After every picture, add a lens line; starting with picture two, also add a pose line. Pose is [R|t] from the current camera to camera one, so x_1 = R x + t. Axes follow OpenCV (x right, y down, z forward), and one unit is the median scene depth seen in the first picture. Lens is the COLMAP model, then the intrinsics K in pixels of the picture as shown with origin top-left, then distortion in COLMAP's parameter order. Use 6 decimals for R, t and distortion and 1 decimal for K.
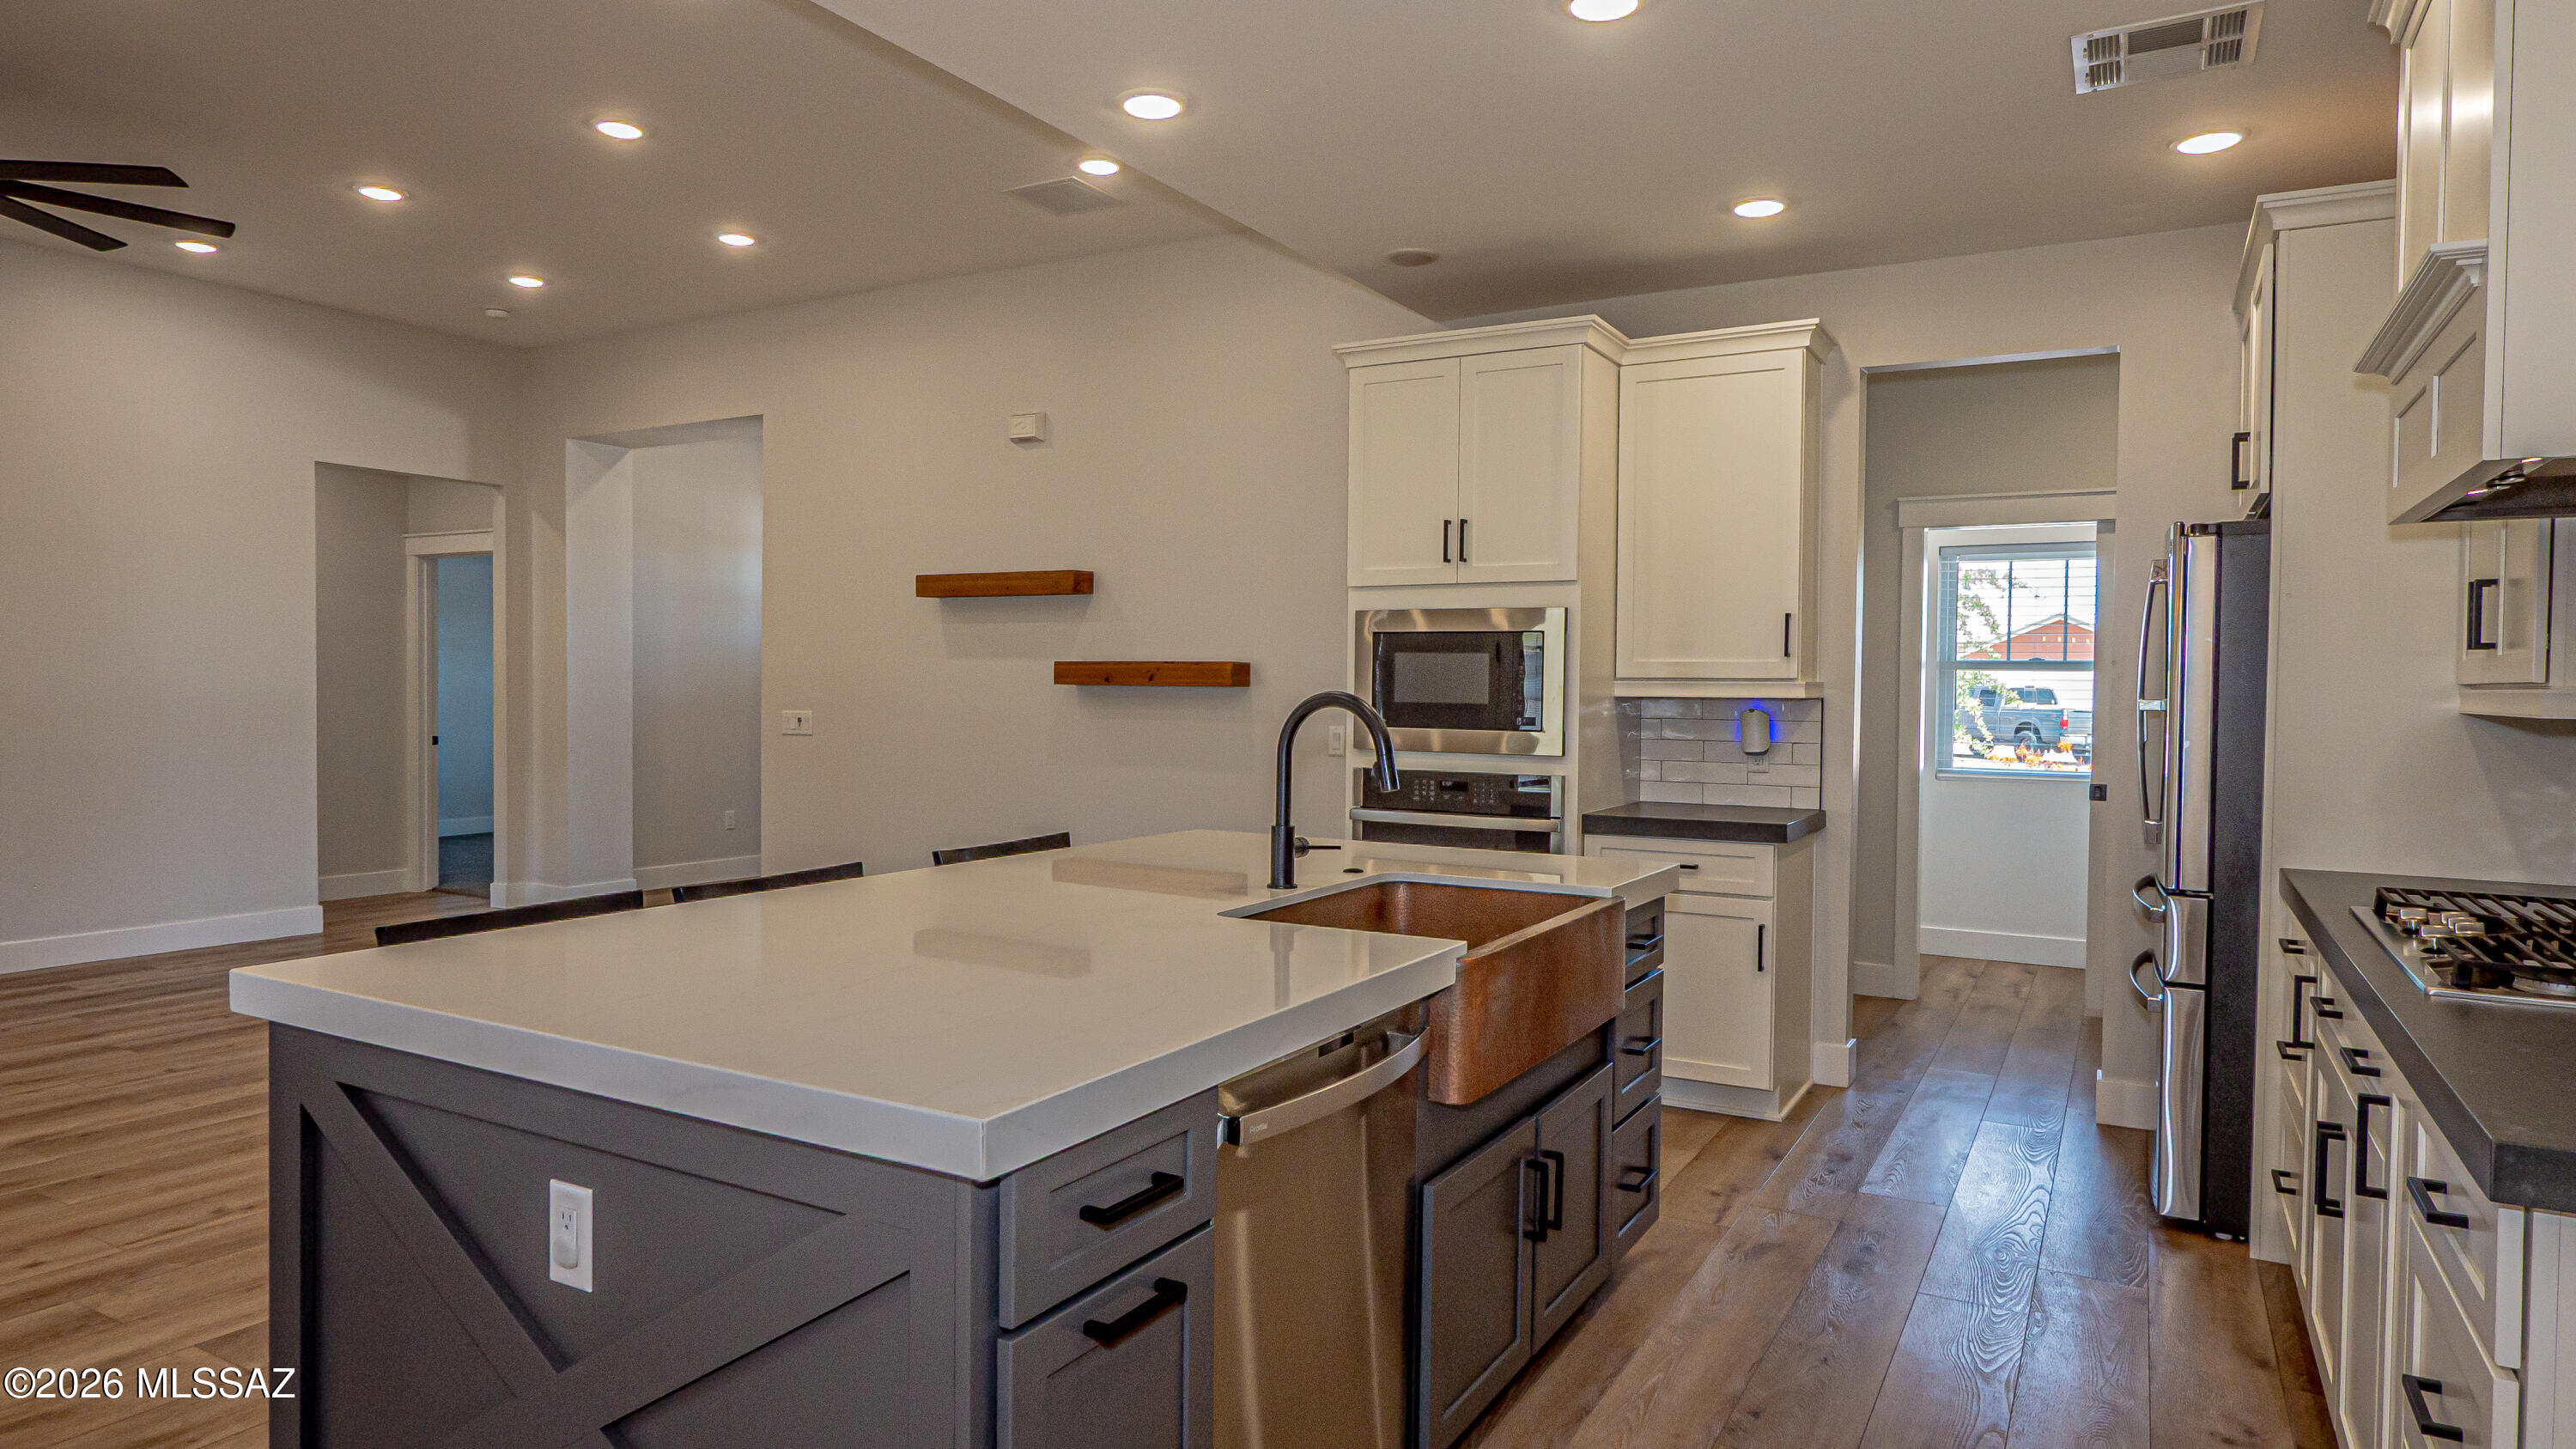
lens RADIAL K [[1483.9, 0, 1281.8], [0, 1483.9, 719.9], [0, 0, 1]] dist [-0.002877, -0.000873]
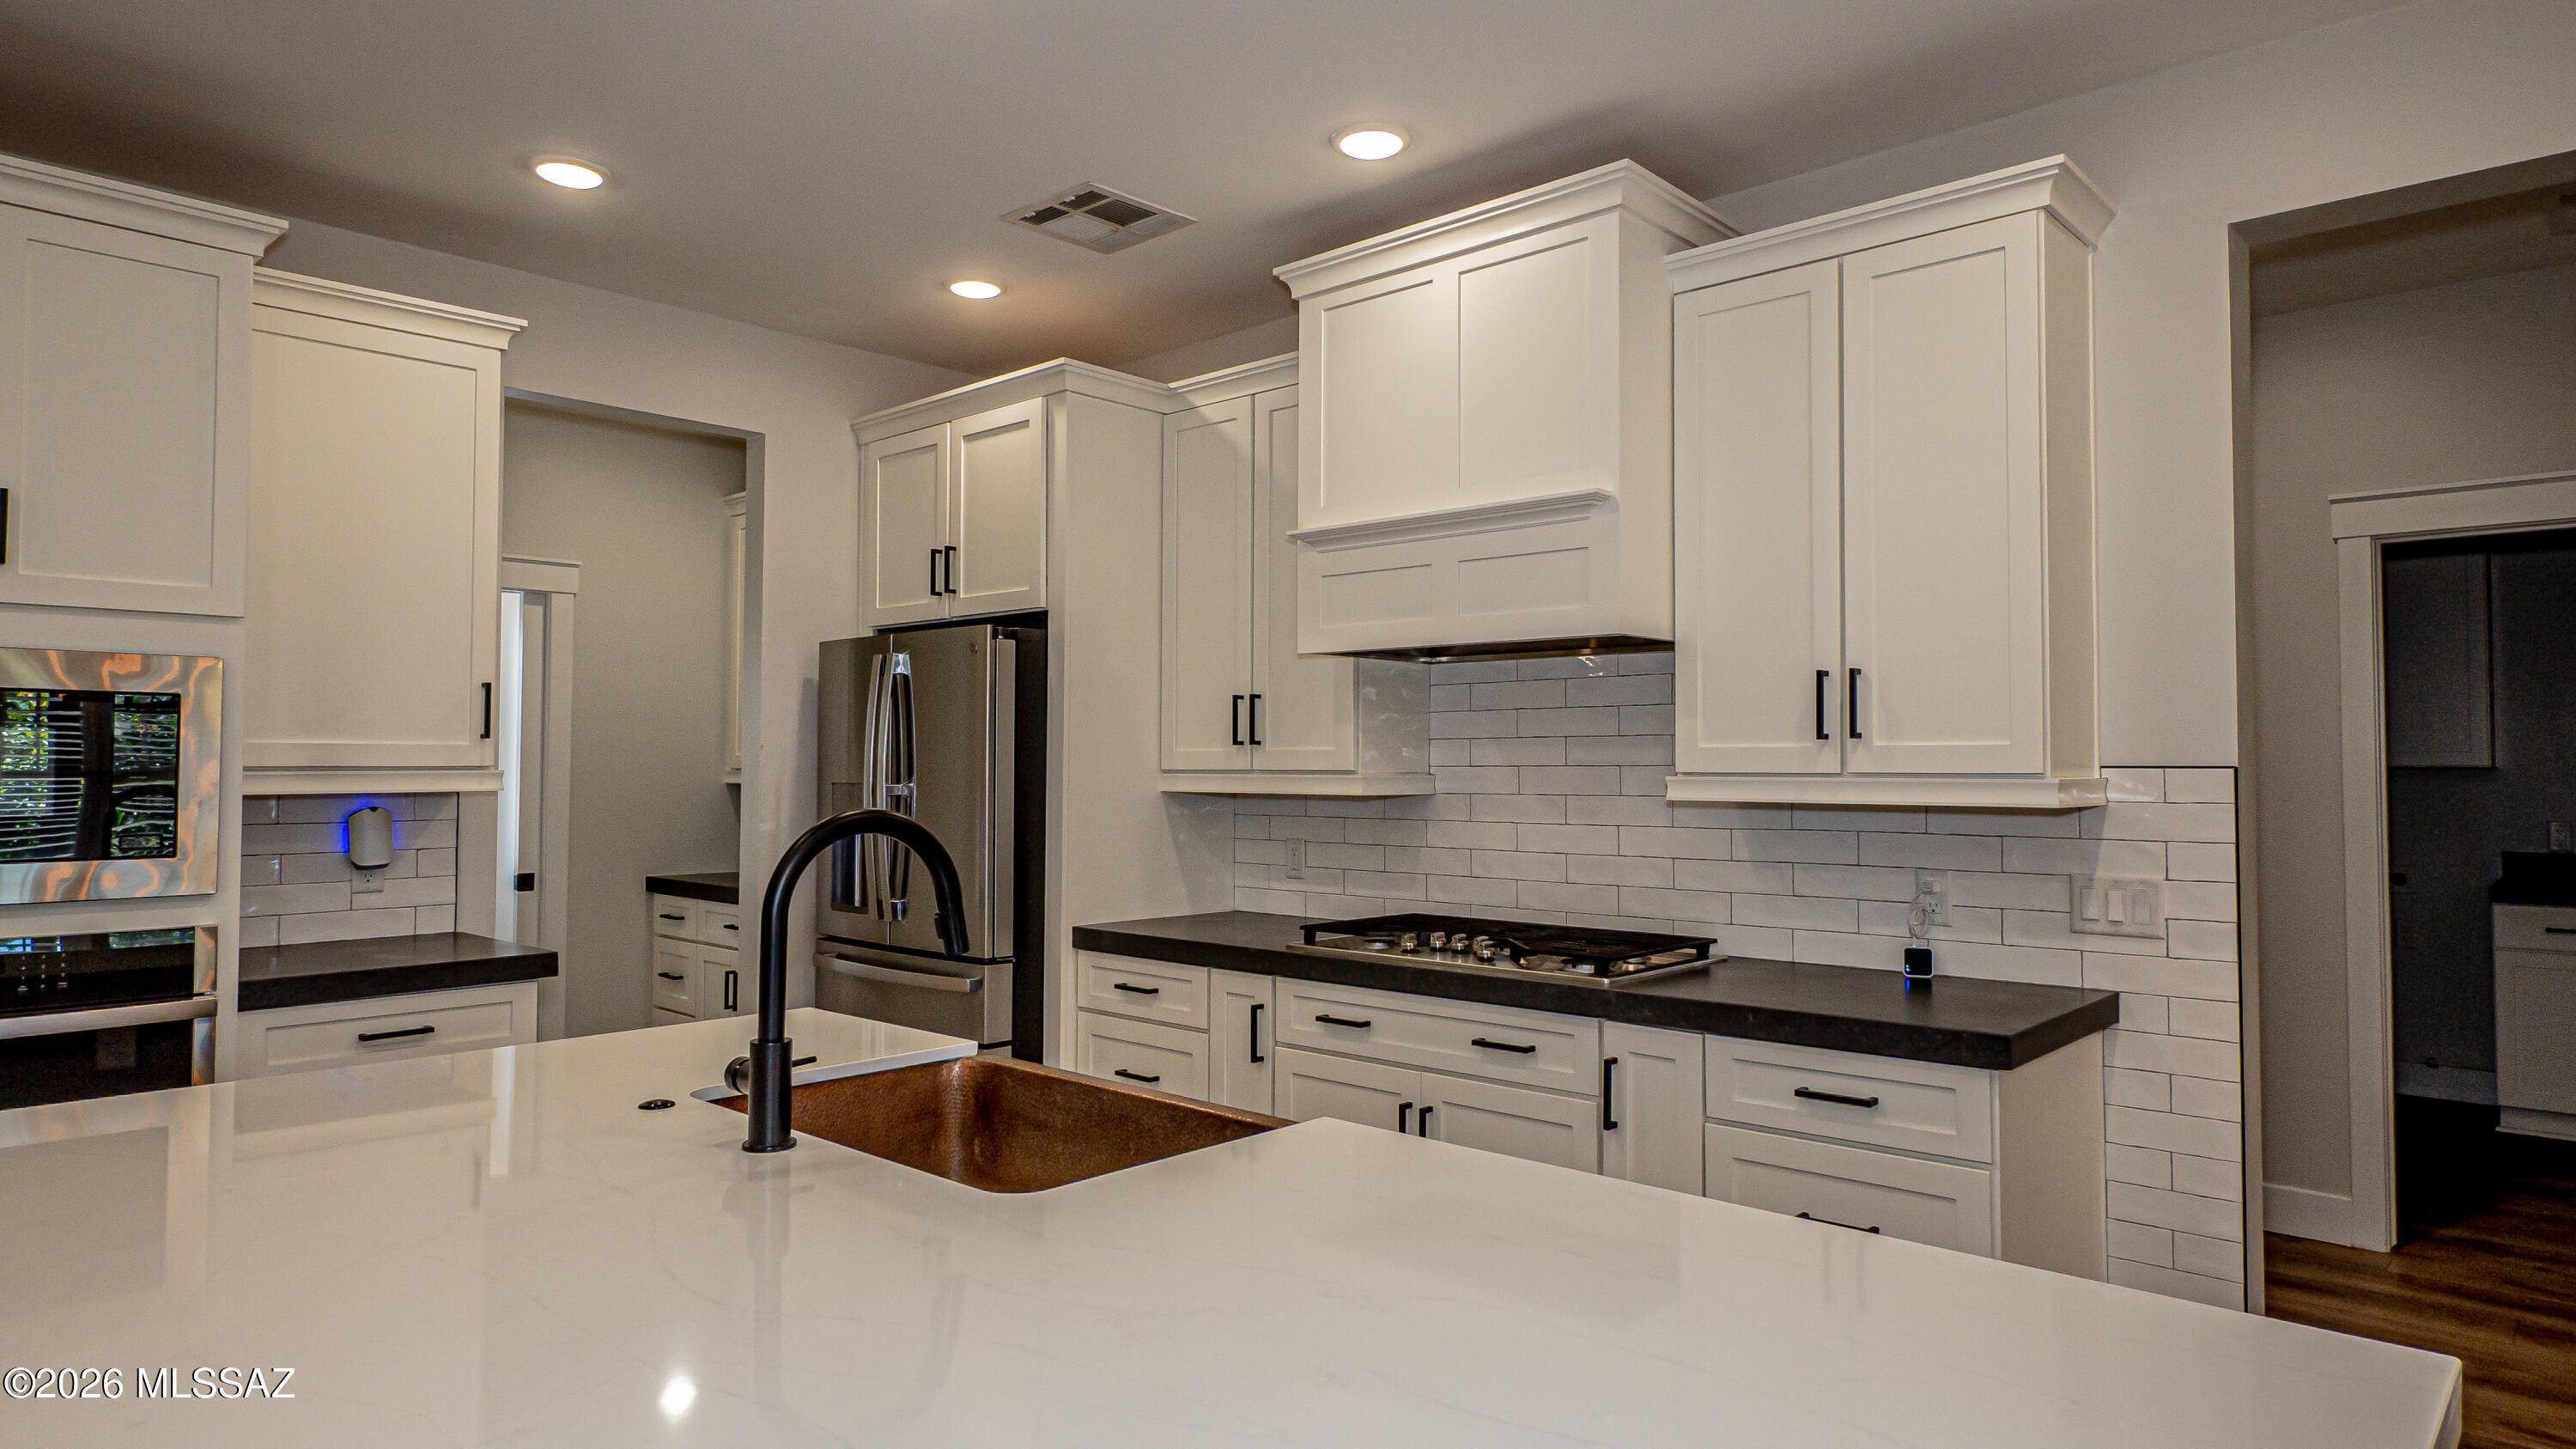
lens RADIAL K [[1483.9, 0, 1281.8], [0, 1483.9, 719.9], [0, 0, 1]] dist [-0.002877, -0.000873]
pose [[0.222071, 0.020506, 0.974815, -0.313807], [0.024596, 0.999343, -0.026625, -0.020458], [-0.974720, 0.029889, 0.221420, 0.401959]]
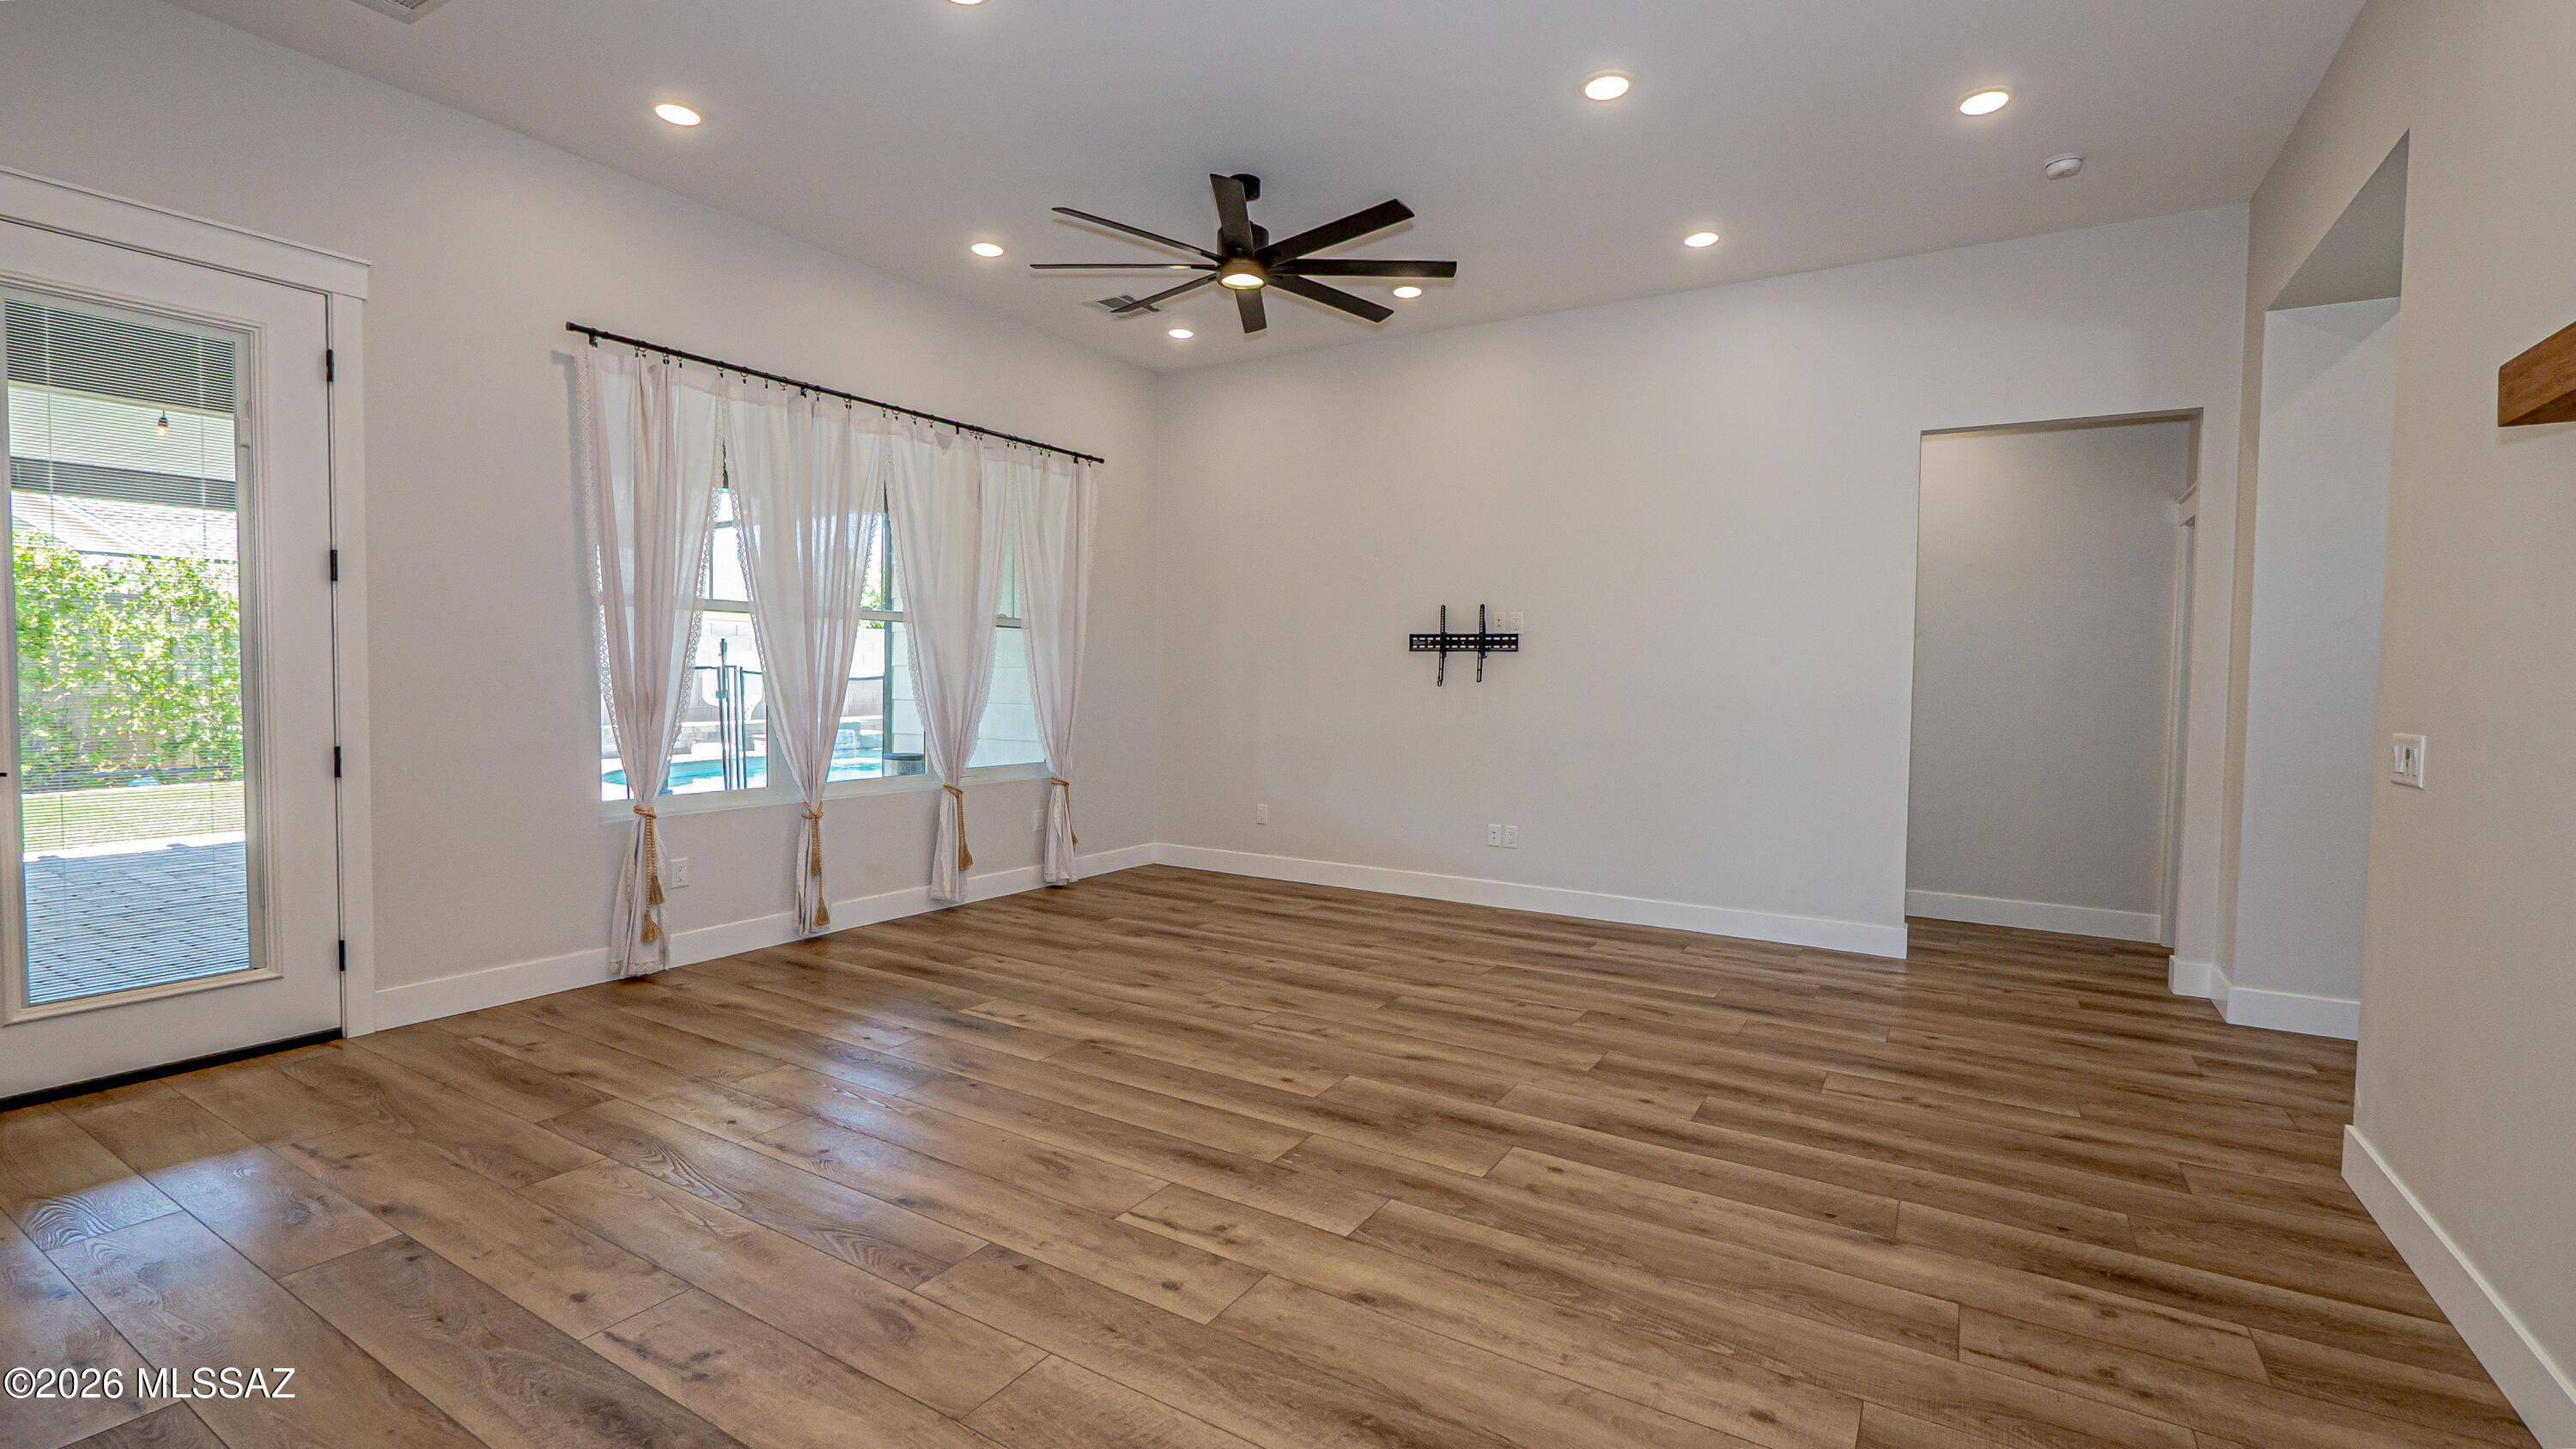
lens RADIAL K [[1128.8, 0, 1283.6], [0, 1128.8, 719.7], [0, 0, 1]] dist [-0.005194, 0.000291]
pose [[-0.022540, 0.032431, -0.999220, 0.049510], [-0.041500, 0.998582, 0.033346, -0.011092], [0.998884, 0.042219, -0.021162, 0.999789]]
